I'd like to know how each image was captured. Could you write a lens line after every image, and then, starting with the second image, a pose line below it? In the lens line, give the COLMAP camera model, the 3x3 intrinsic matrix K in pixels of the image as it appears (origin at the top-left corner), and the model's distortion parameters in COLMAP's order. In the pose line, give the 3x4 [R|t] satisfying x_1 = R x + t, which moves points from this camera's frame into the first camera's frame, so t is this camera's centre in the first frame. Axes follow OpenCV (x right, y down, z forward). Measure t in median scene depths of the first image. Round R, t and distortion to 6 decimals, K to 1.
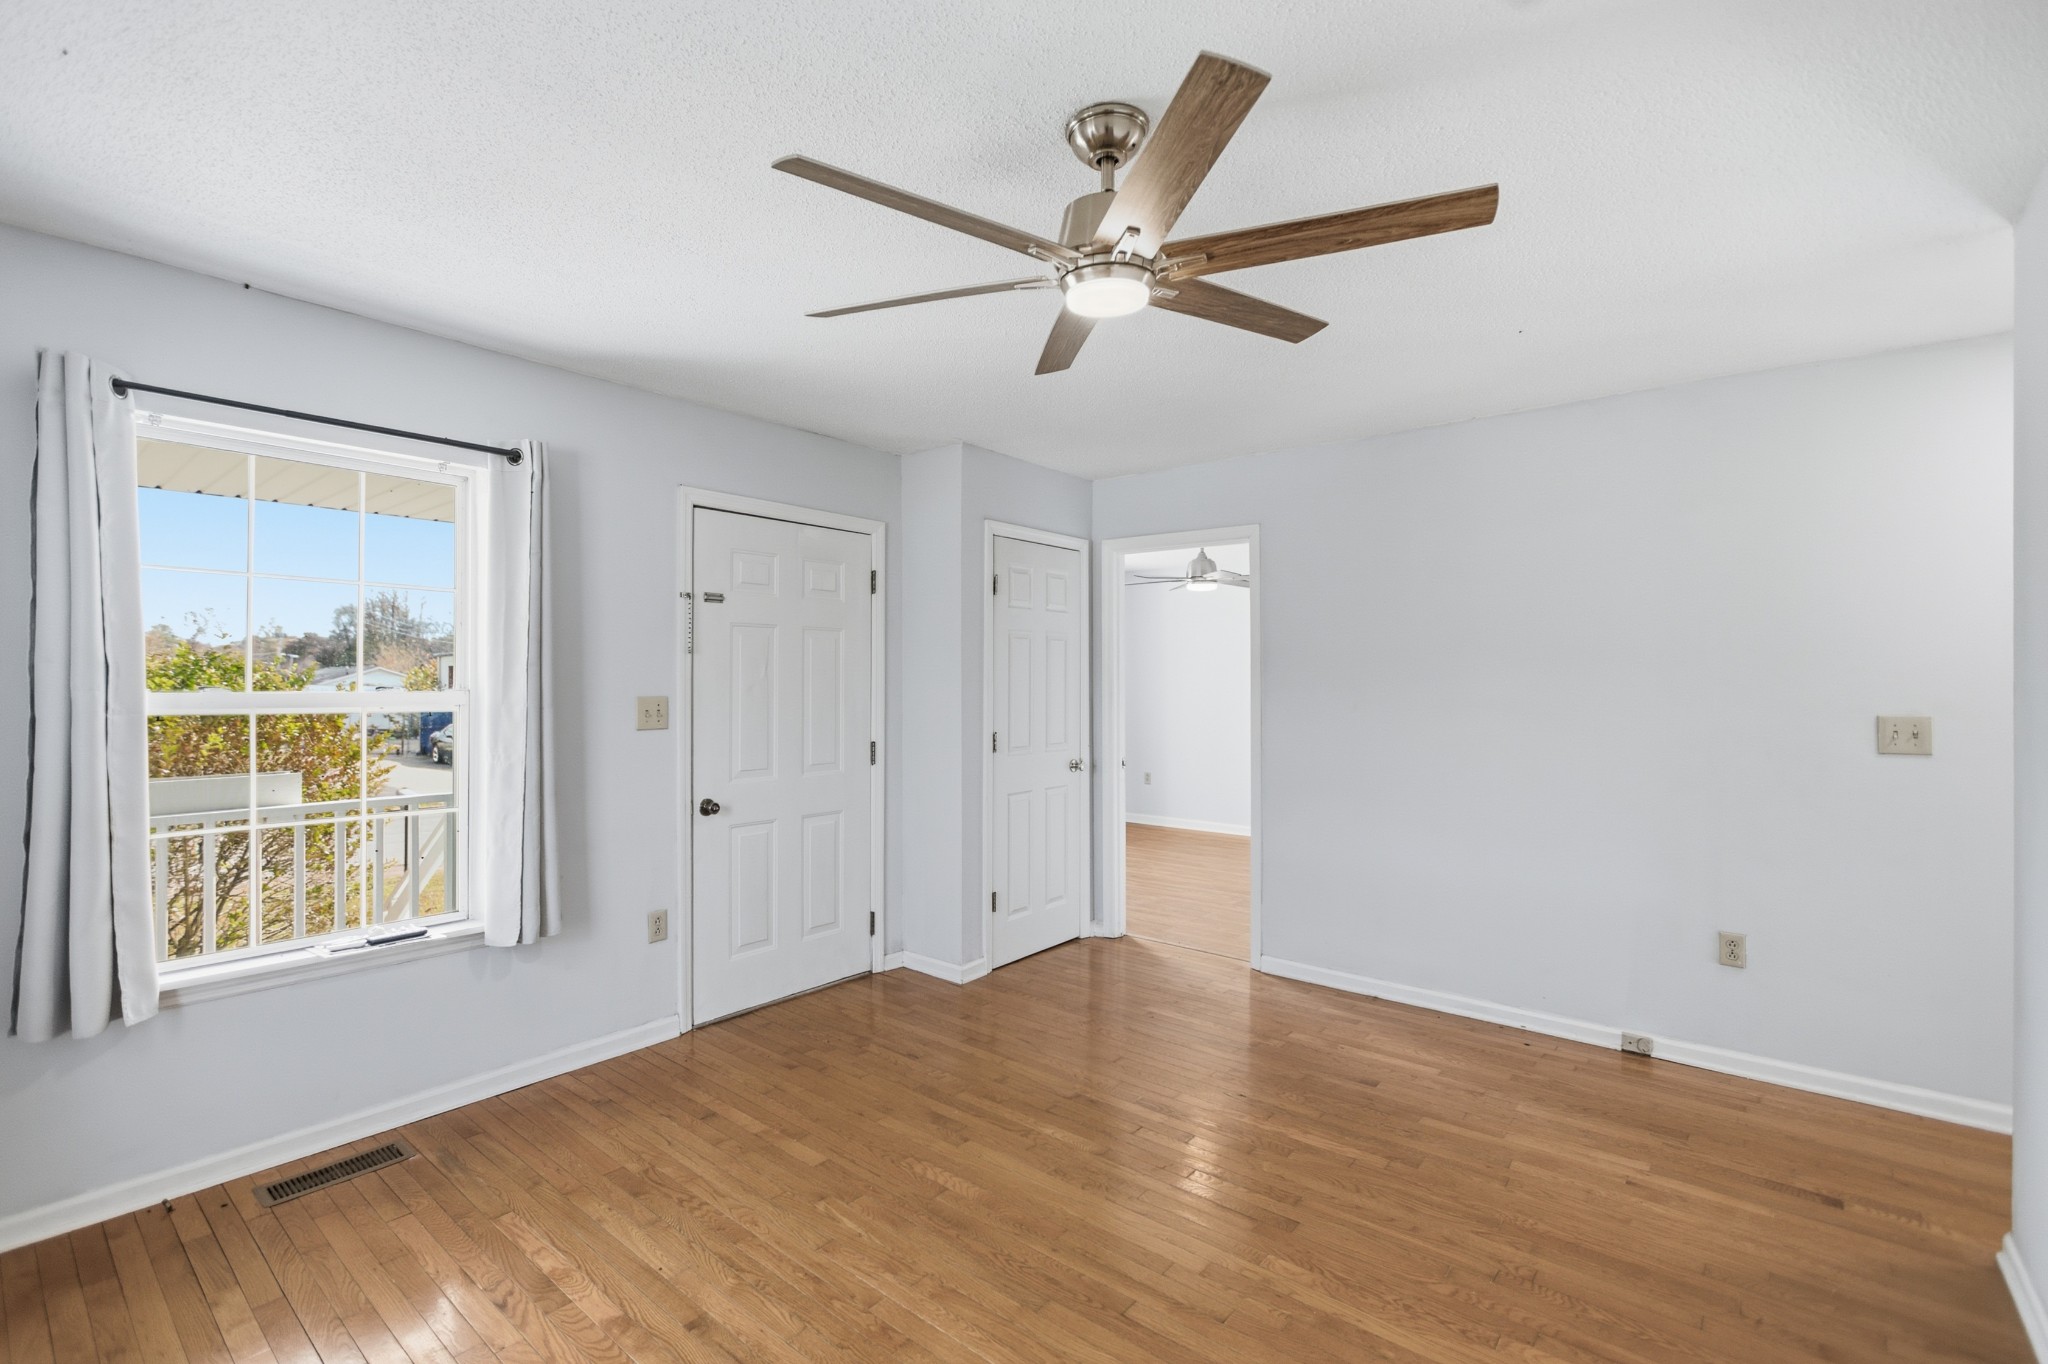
lens RADIAL K [[922.8, 0, 1016.8], [0, 922.8, 687.4], [0, 0, 1]] dist [-0.008140, 0.003120]
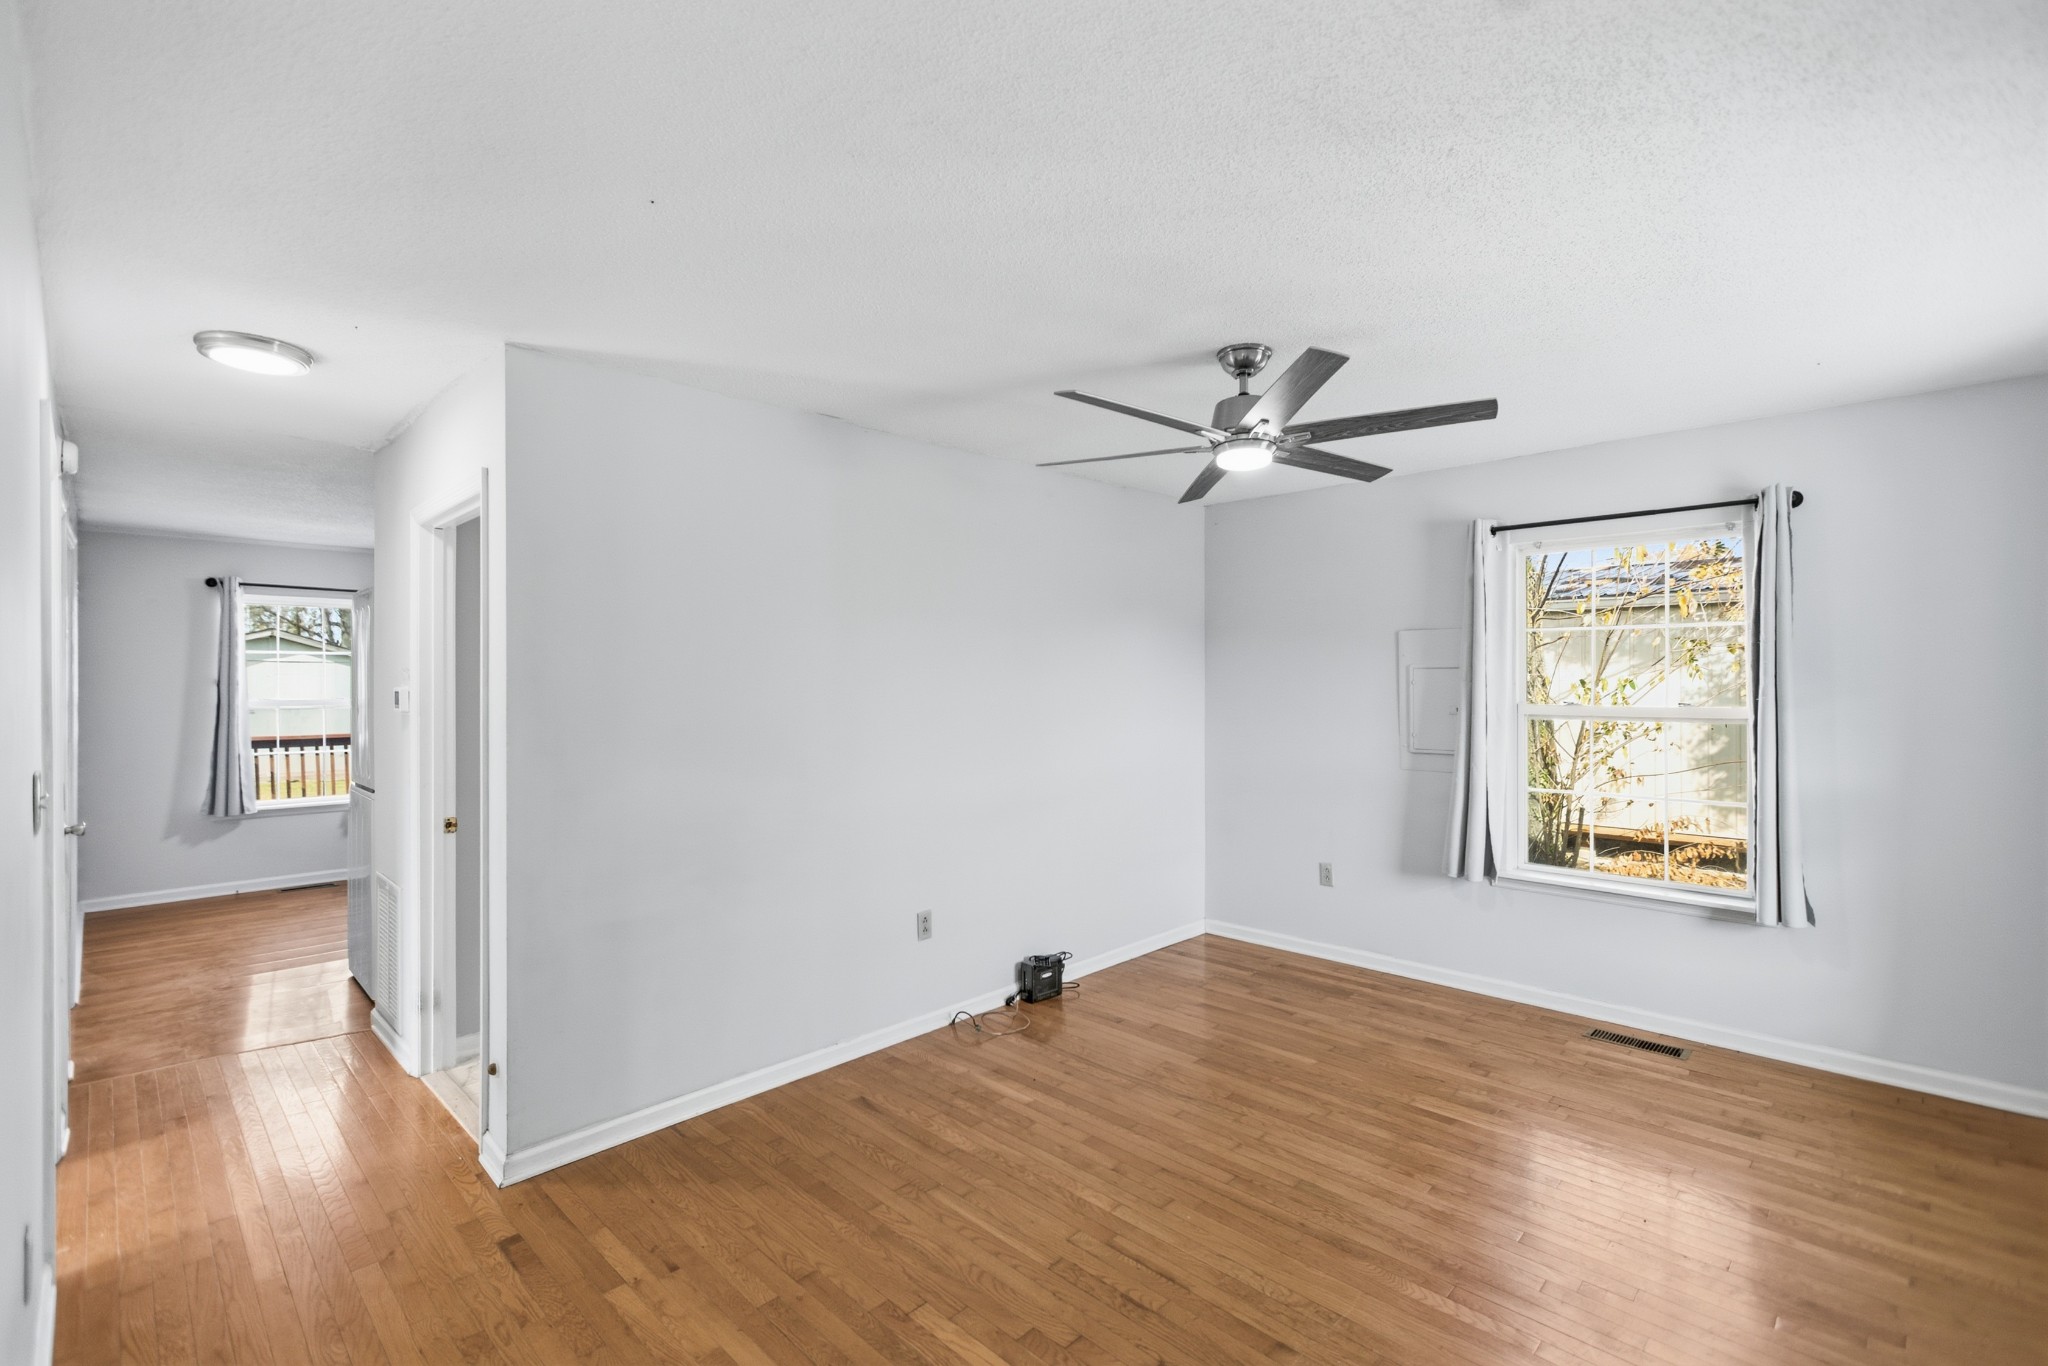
lens RADIAL K [[922.8, 0, 991.1], [0, 922.8, 678.8], [0, 0, 1]] dist [-0.008140, 0.003120]
pose [[-0.994290, 0.003101, 0.106670, 0.193600], [0.003912, 0.999965, 0.007393, -0.039147], [-0.106643, 0.007768, -0.994267, 1.407458]]
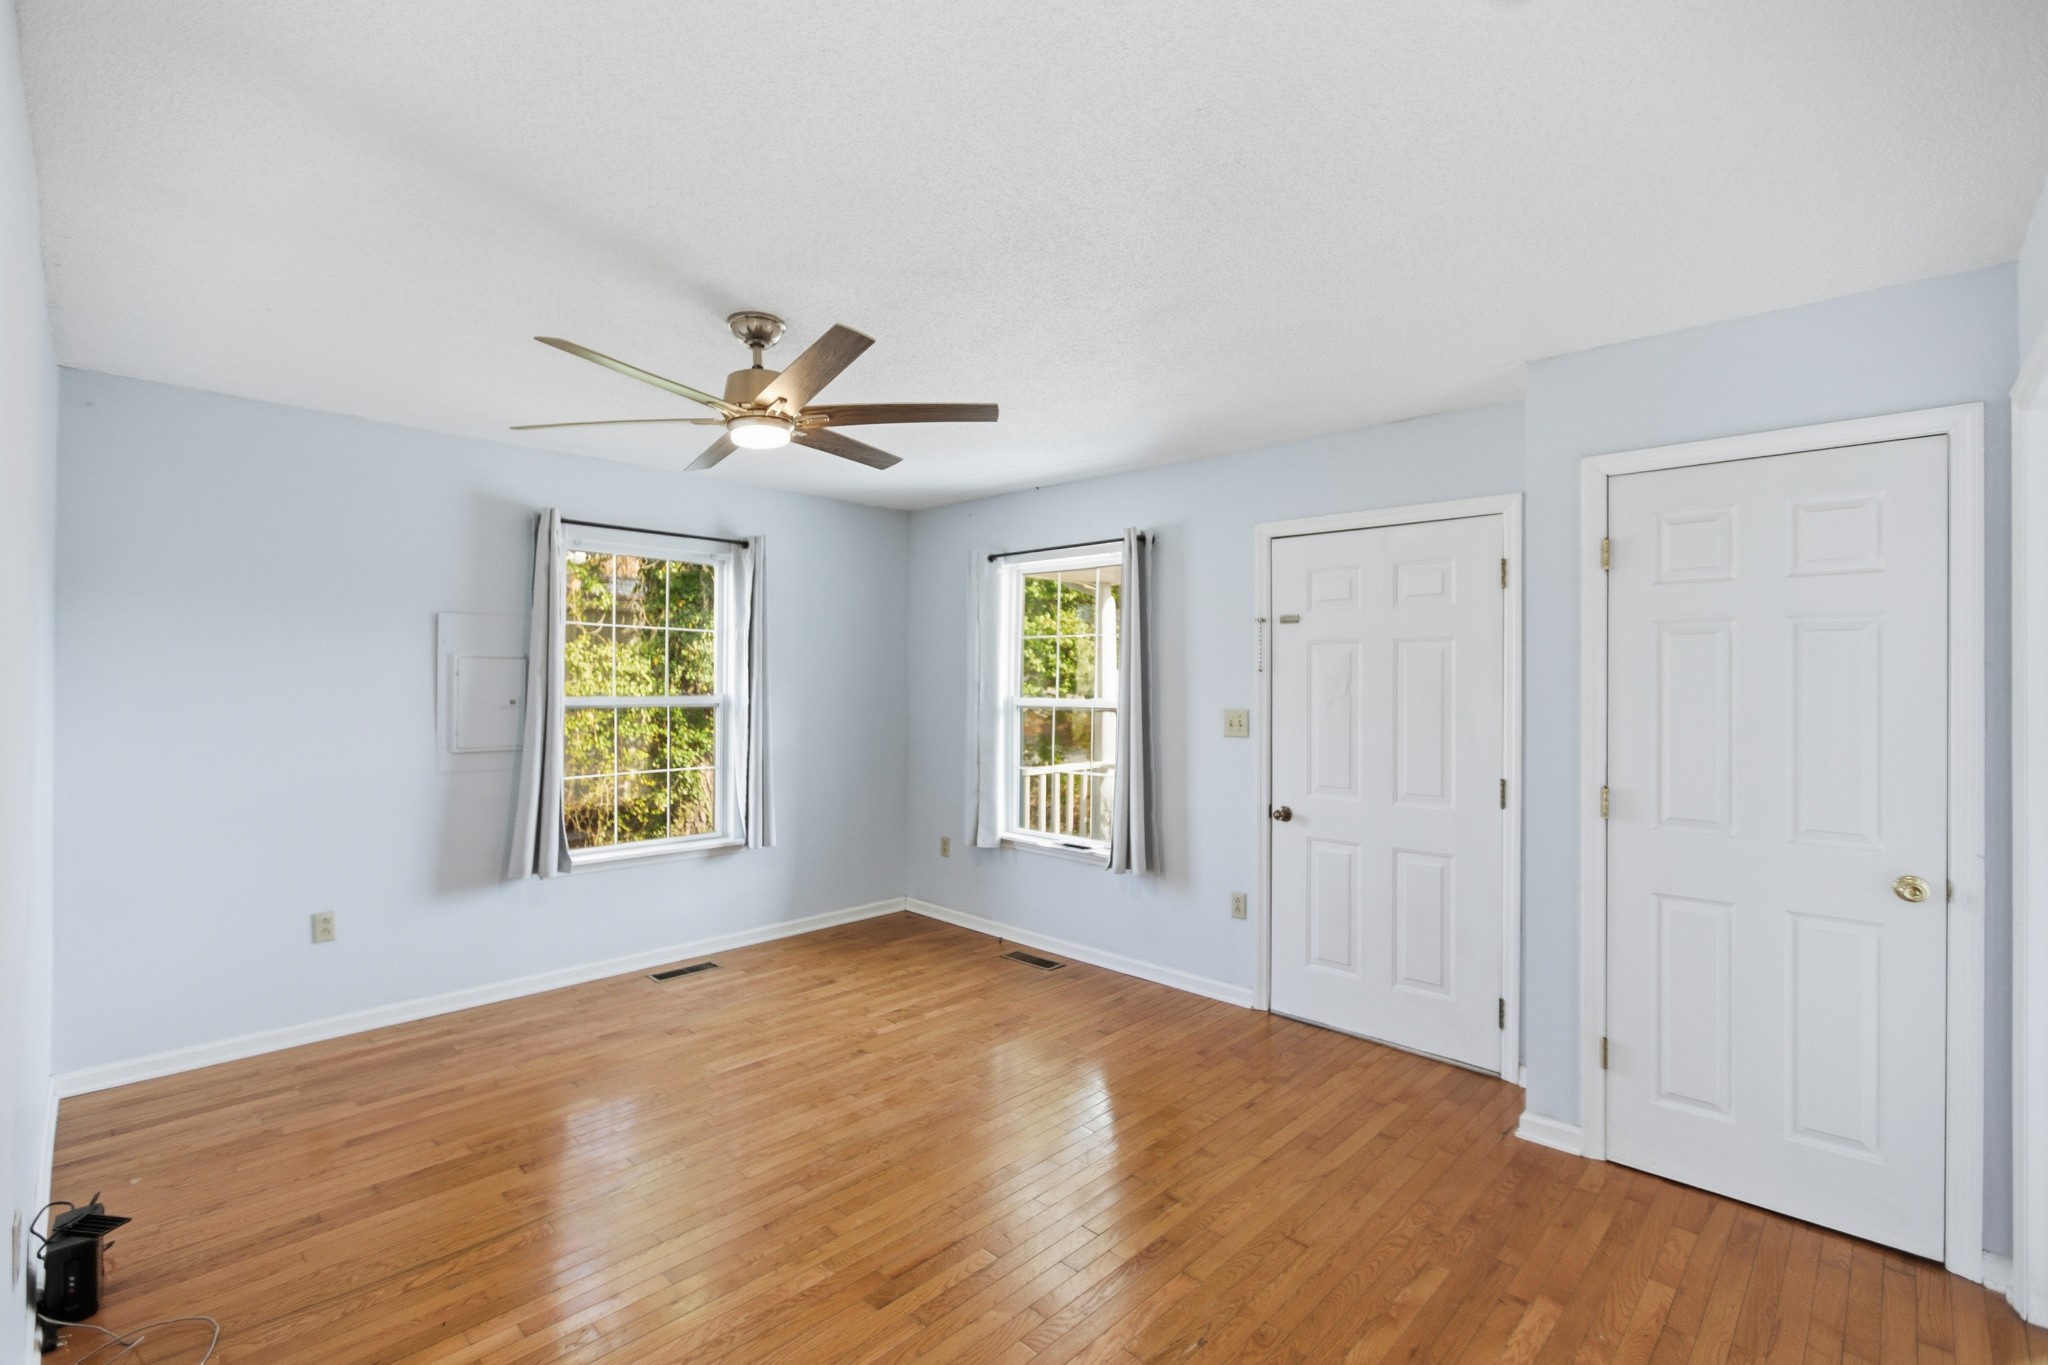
lens RADIAL K [[922.8, 0, 1009.5], [0, 922.8, 679.5], [0, 0, 1]] dist [-0.008140, 0.003120]
pose [[-0.081956, -0.000937, -0.996635, 0.824592], [-0.014646, 0.999893, 0.000265, -0.024626], [0.996528, 0.014618, -0.081961, 0.823762]]
